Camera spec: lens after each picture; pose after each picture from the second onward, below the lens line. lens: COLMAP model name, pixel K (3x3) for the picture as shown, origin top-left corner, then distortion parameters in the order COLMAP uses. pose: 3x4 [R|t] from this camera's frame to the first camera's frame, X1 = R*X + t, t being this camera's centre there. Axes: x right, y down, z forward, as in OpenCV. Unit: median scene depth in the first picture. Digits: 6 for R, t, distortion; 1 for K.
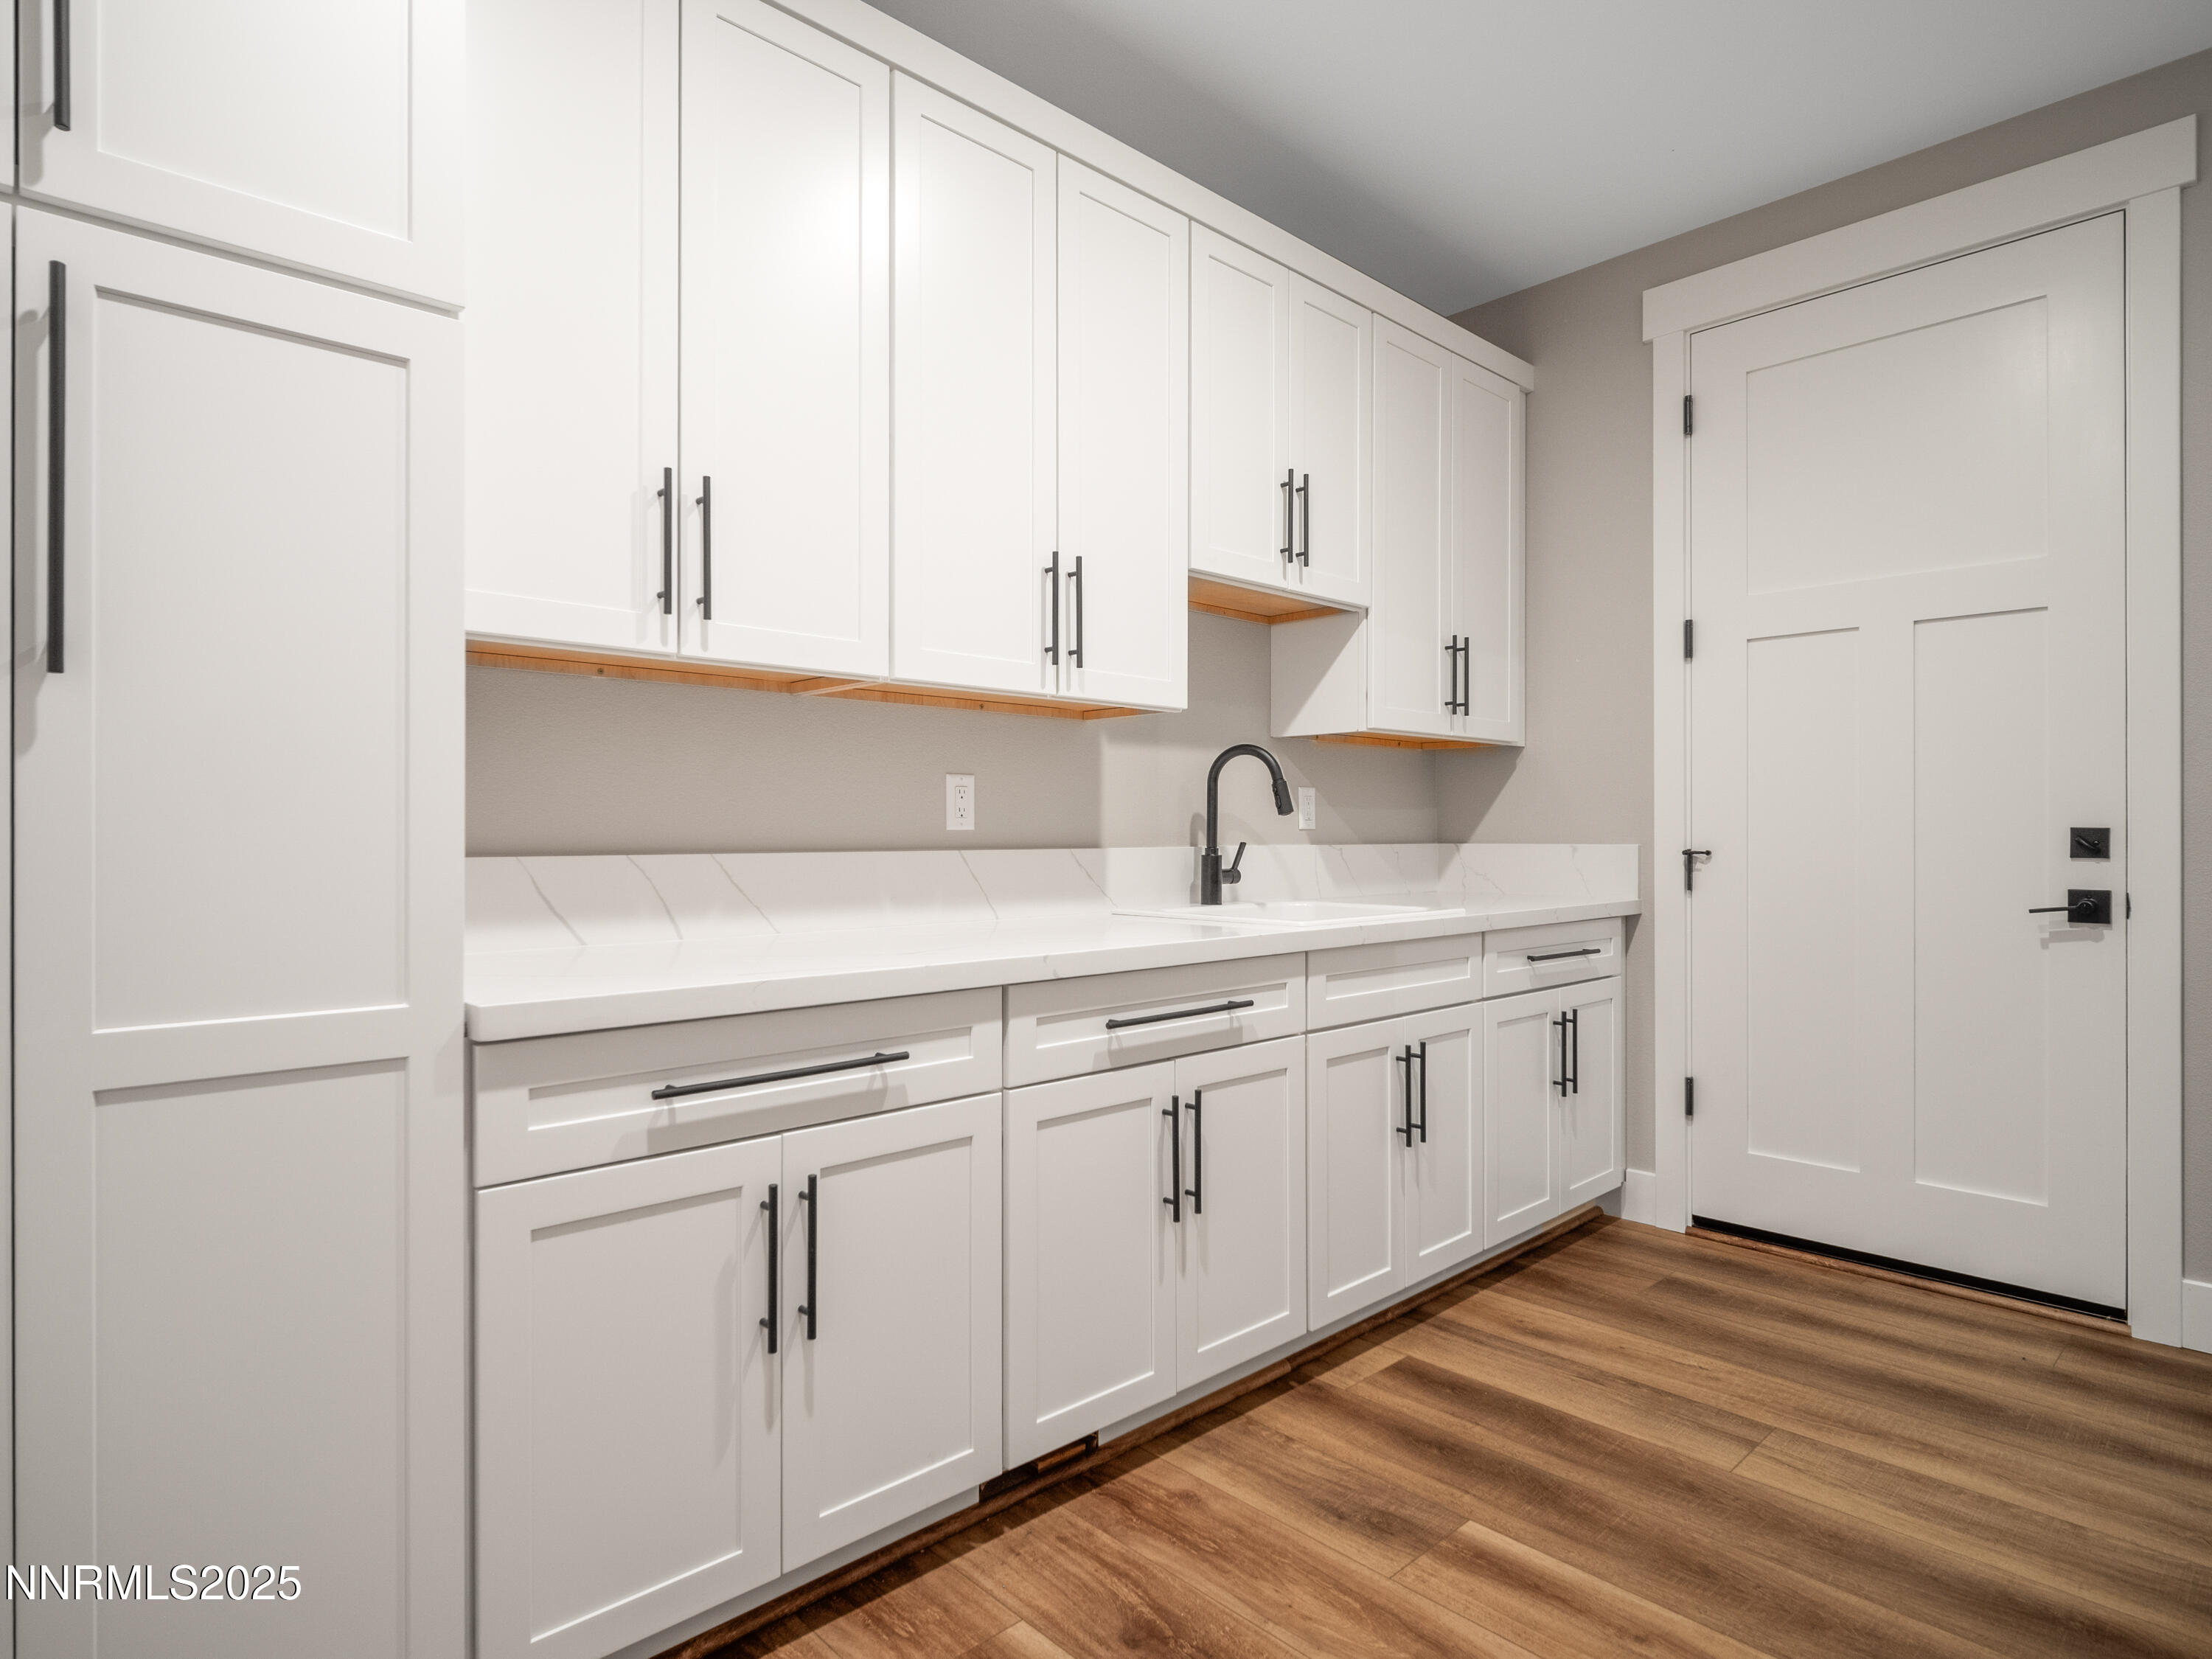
lens RADIAL K [[1233.7, 0, 1102.0], [0, 1233.7, 831.1], [0, 0, 1]] dist [0.002388, -0.000168]
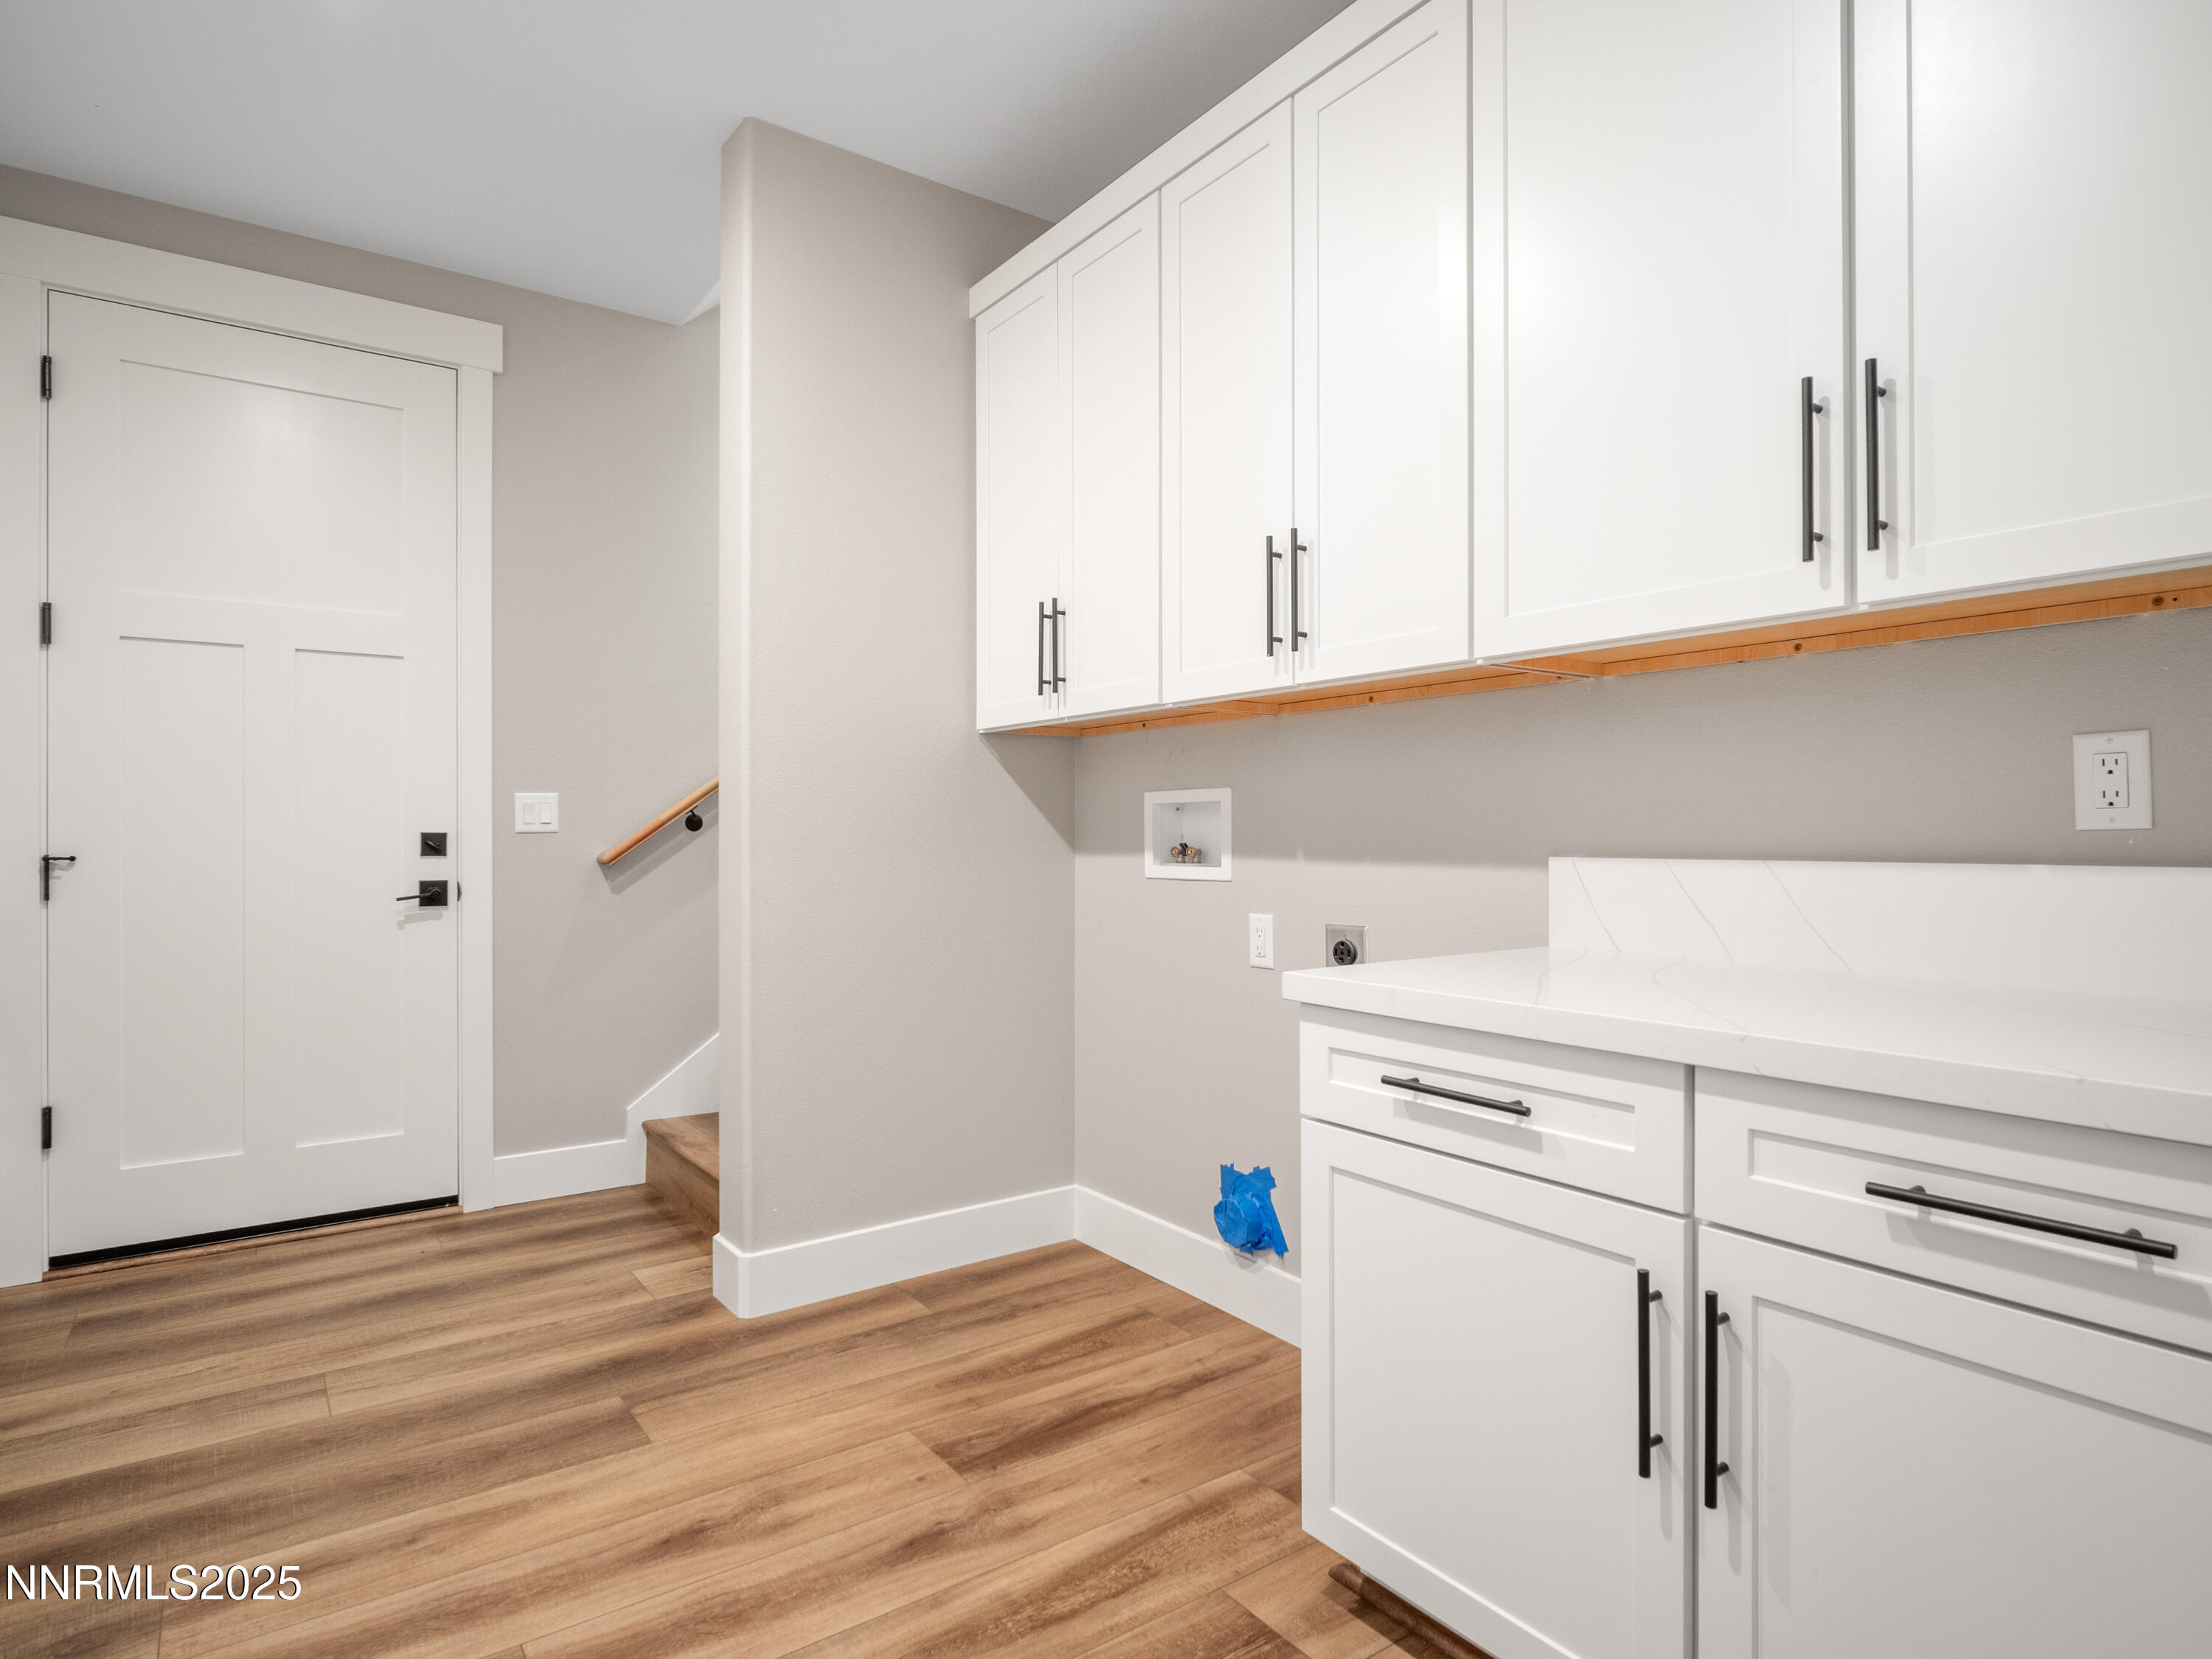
lens RADIAL K [[1233.7, 0, 1101.9], [0, 1233.7, 828.0], [0, 0, 1]] dist [0.002388, -0.000168]
pose [[0.120995, 0.007399, 0.992626, -0.427734], [0.000686, 0.999971, -0.007538, 0.002816], [-0.992653, 0.001593, 0.120986, 0.155949]]
